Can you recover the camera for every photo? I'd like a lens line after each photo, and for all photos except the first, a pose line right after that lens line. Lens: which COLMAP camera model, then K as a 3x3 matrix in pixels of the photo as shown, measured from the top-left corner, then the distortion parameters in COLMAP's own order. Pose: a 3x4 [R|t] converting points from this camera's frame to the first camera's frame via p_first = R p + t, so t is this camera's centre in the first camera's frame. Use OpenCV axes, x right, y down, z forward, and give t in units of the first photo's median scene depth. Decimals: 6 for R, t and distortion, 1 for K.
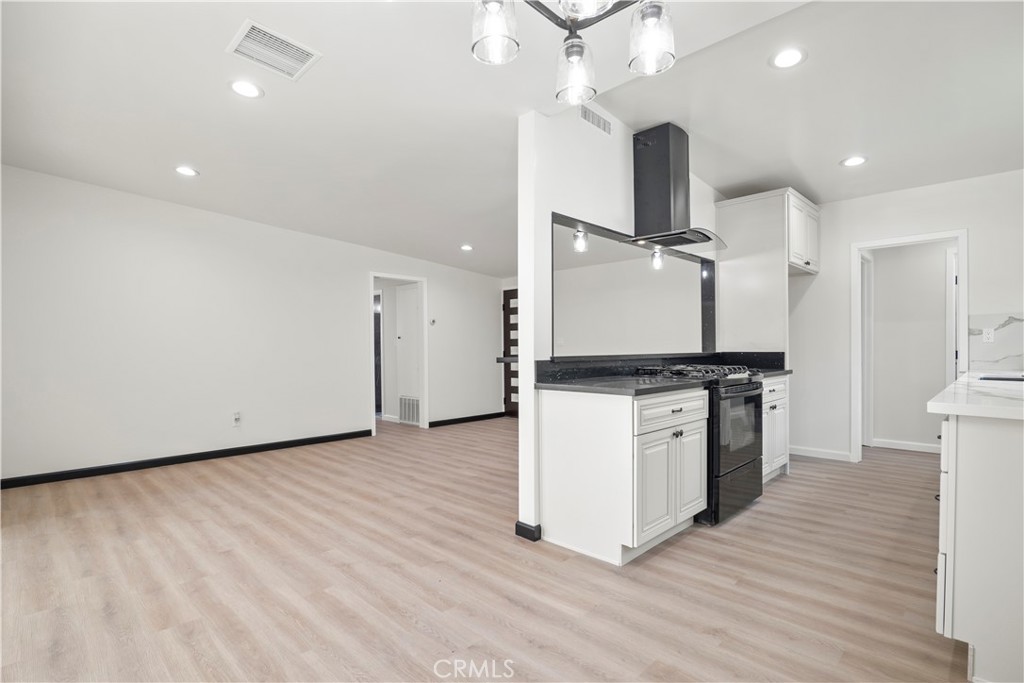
lens RADIAL K [[499.6, 0, 512.0], [0, 499.6, 341.5], [0, 0, 1]] dist [-0.015789, -0.000678]
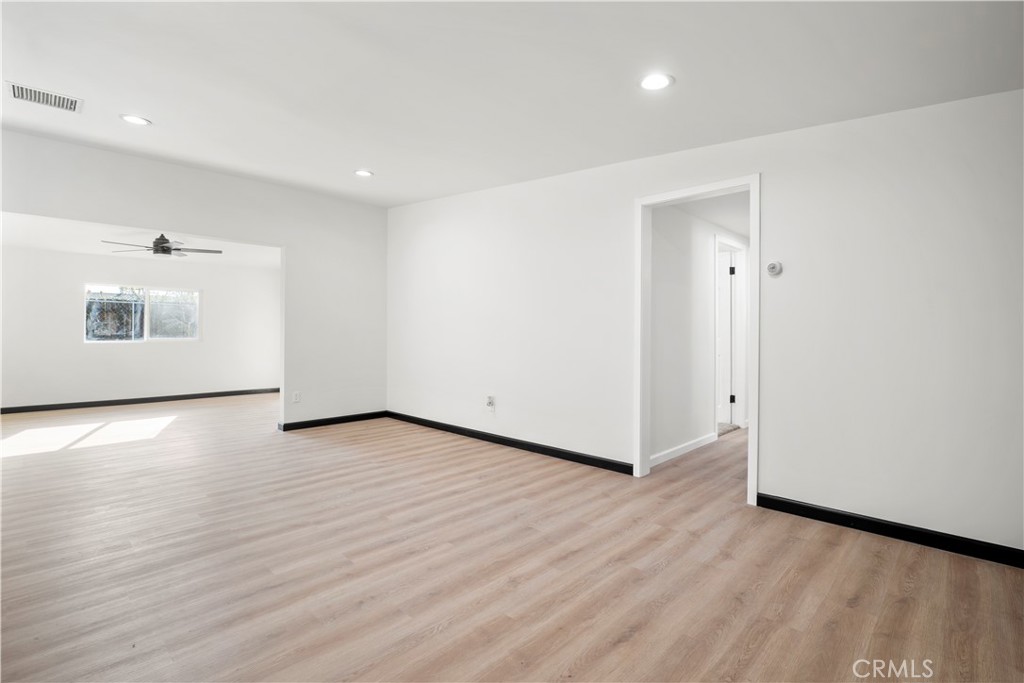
lens RADIAL K [[482.2, 0, 507.1], [0, 482.2, 331.8], [0, 0, 1]] dist [-0.019566, 0.000622]
pose [[-0.005265, 0.012008, -0.999914, 0.457523], [0.011722, 0.999860, 0.011945, 0.014652], [0.999917, -0.011658, -0.005405, 1.346505]]
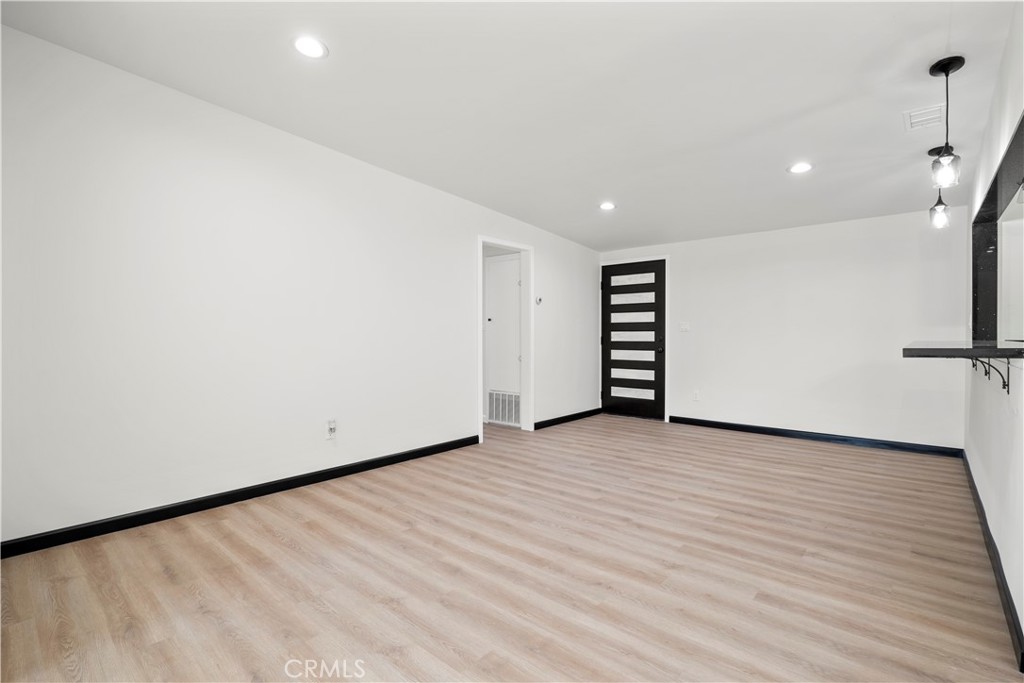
lens RADIAL K [[476.6, 0, 513.4], [0, 476.6, 341.1], [0, 0, 1]] dist [-0.021503, 0.001856]
pose [[0.998210, 0.006220, 0.059487, -0.429504], [-0.007932, 0.999560, 0.028585, 0.007993], [-0.059283, -0.029006, 0.997820, 0.389036]]
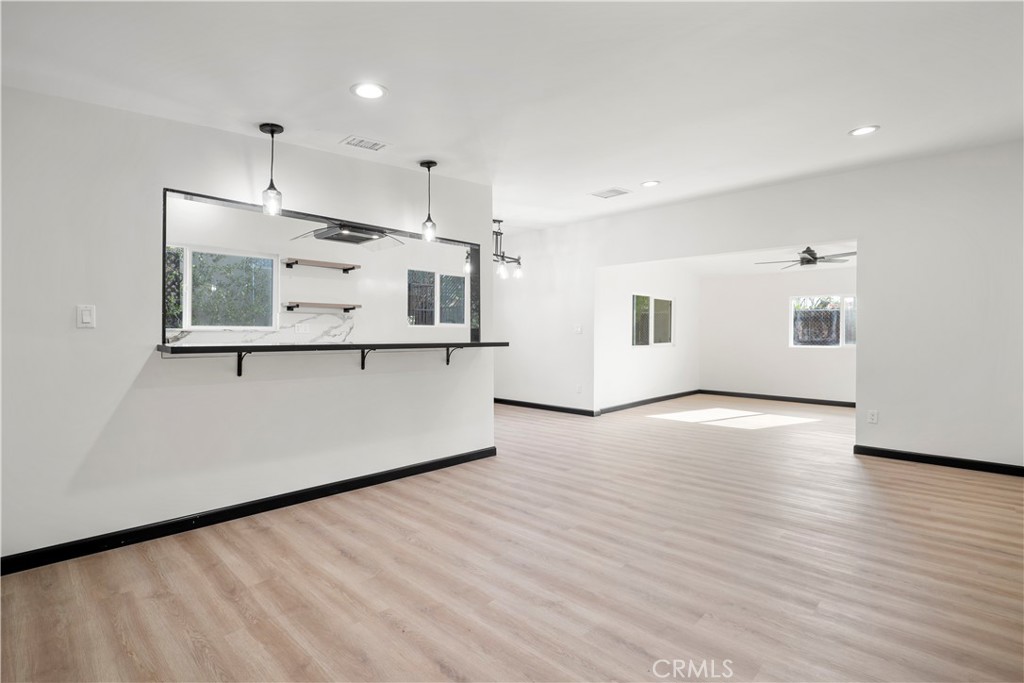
lens RADIAL K [[482.2, 0, 507.1], [0, 482.2, 331.8], [0, 0, 1]] dist [-0.019566, 0.000622]
pose [[-0.999946, 0.007457, -0.007232, -0.014109], [0.007605, 0.999756, -0.020760, 0.024468], [0.007076, -0.020814, -0.999758, 1.843305]]
